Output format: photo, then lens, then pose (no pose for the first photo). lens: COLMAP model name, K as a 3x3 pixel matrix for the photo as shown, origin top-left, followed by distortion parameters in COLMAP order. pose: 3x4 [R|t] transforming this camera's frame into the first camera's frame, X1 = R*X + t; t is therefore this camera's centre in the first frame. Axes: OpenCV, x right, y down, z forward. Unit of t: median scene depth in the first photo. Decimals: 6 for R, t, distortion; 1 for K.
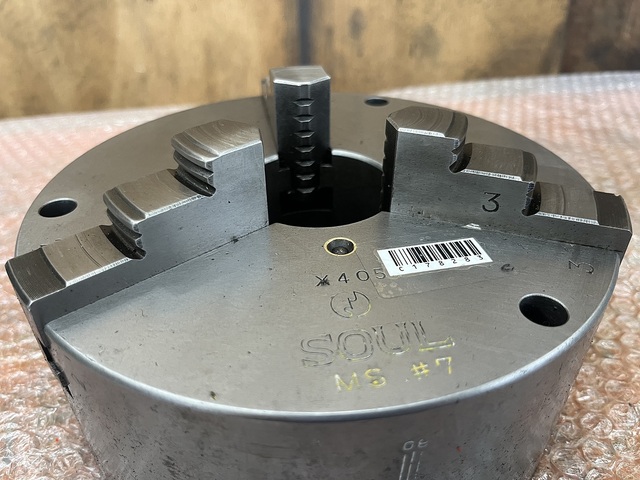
lens RADIAL K [[506.5, 0, 320.0], [0, 506.5, 240.0], [0, 0, 1]] dist [0.006551, -0.070434]
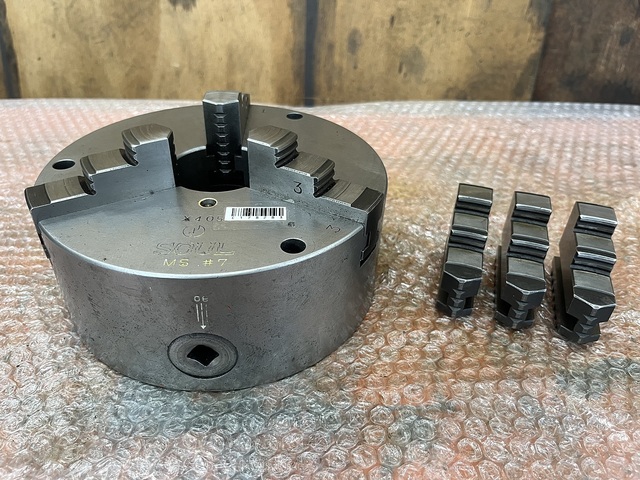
lens RADIAL K [[496.3, 0, 320.0], [0, 496.3, 240.0], [0, 0, 1]] dist [0.006121, -0.048135]
pose [[0.987923, 0.119145, -0.099056, 0.535703], [-0.116772, 0.992722, 0.029440, 0.039273], [0.101843, -0.017518, 0.994646, -0.588366]]
